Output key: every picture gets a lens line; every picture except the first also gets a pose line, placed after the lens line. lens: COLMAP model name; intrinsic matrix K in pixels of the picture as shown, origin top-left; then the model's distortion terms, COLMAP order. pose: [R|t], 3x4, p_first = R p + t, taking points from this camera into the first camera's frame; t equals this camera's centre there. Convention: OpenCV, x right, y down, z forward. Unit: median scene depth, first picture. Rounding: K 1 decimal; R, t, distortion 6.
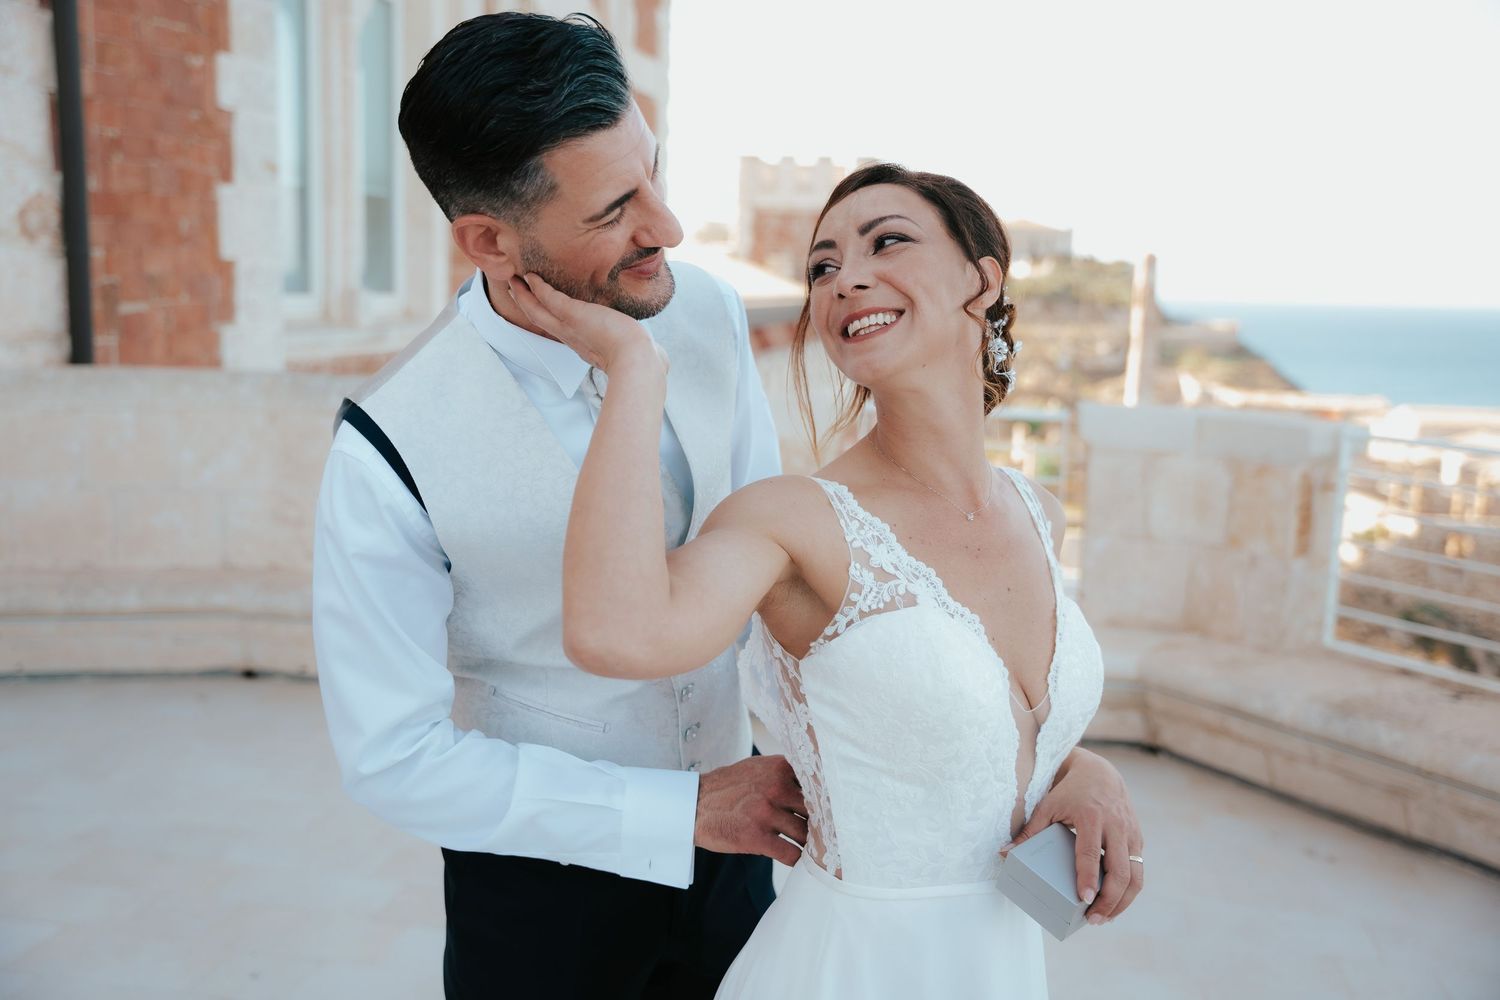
lens RADIAL K [[1434.0, 0, 752.8], [0, 1434.0, 497.5], [0, 0, 1]] dist [0.024966, 0.000000]
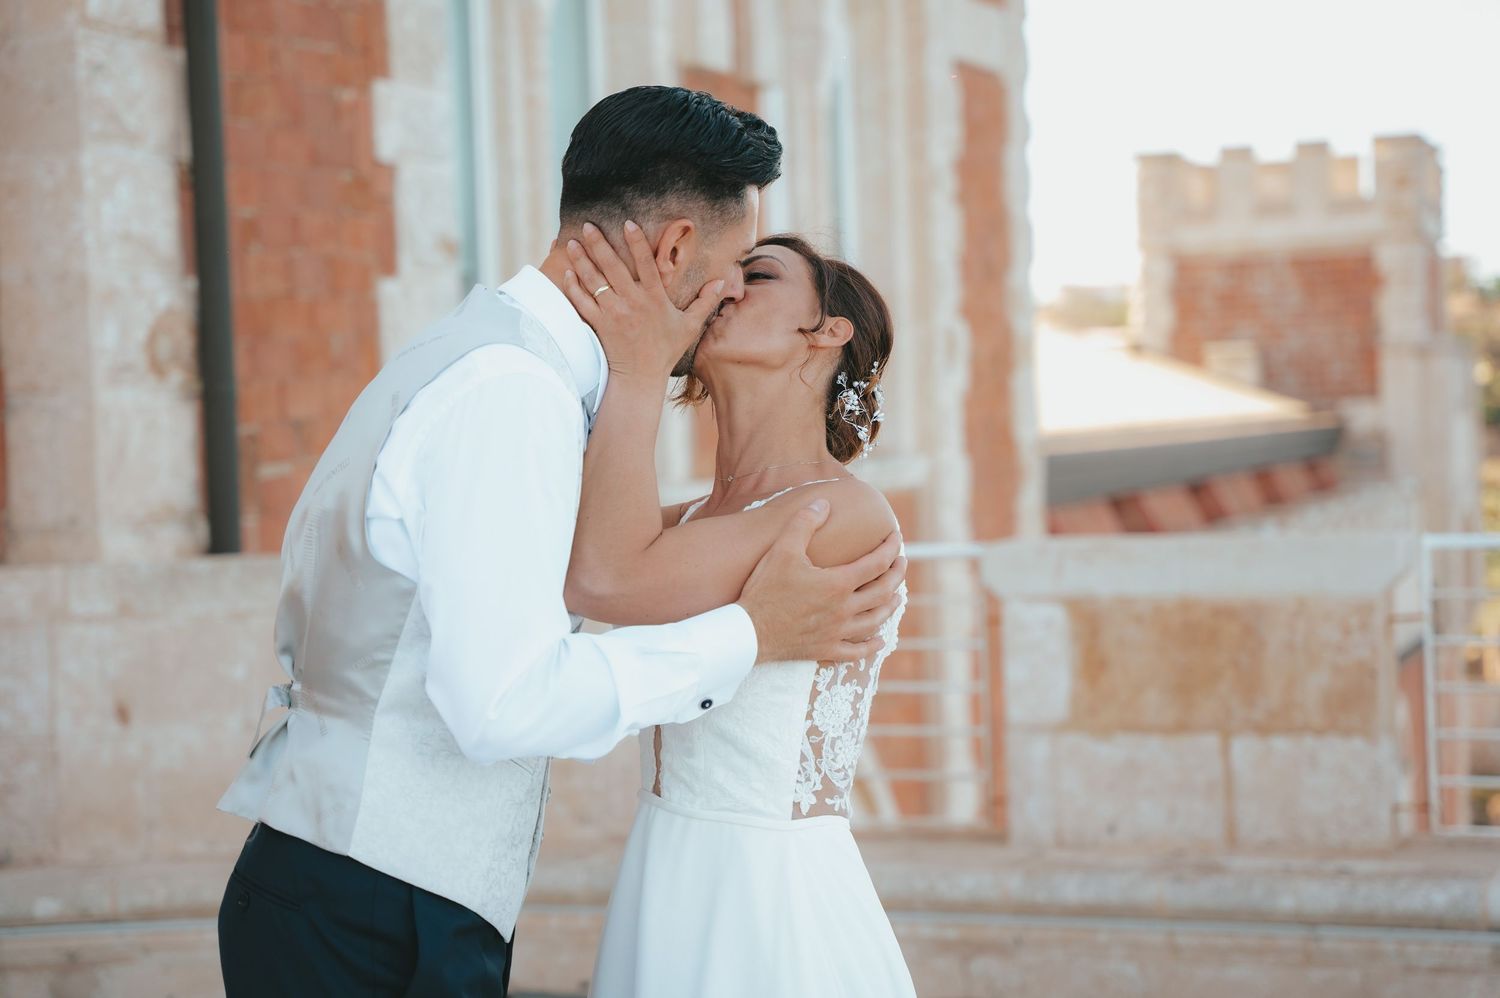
lens RADIAL K [[2918.3, 0, 749.1], [0, 2918.3, 501.7], [0, 0, 1]] dist [0.169094, 0.000000]
pose [[0.987616, -0.058291, -0.145657, -0.022138], [0.040501, 0.991673, -0.122246, 0.052104], [0.151570, 0.114833, 0.981754, -0.266422]]
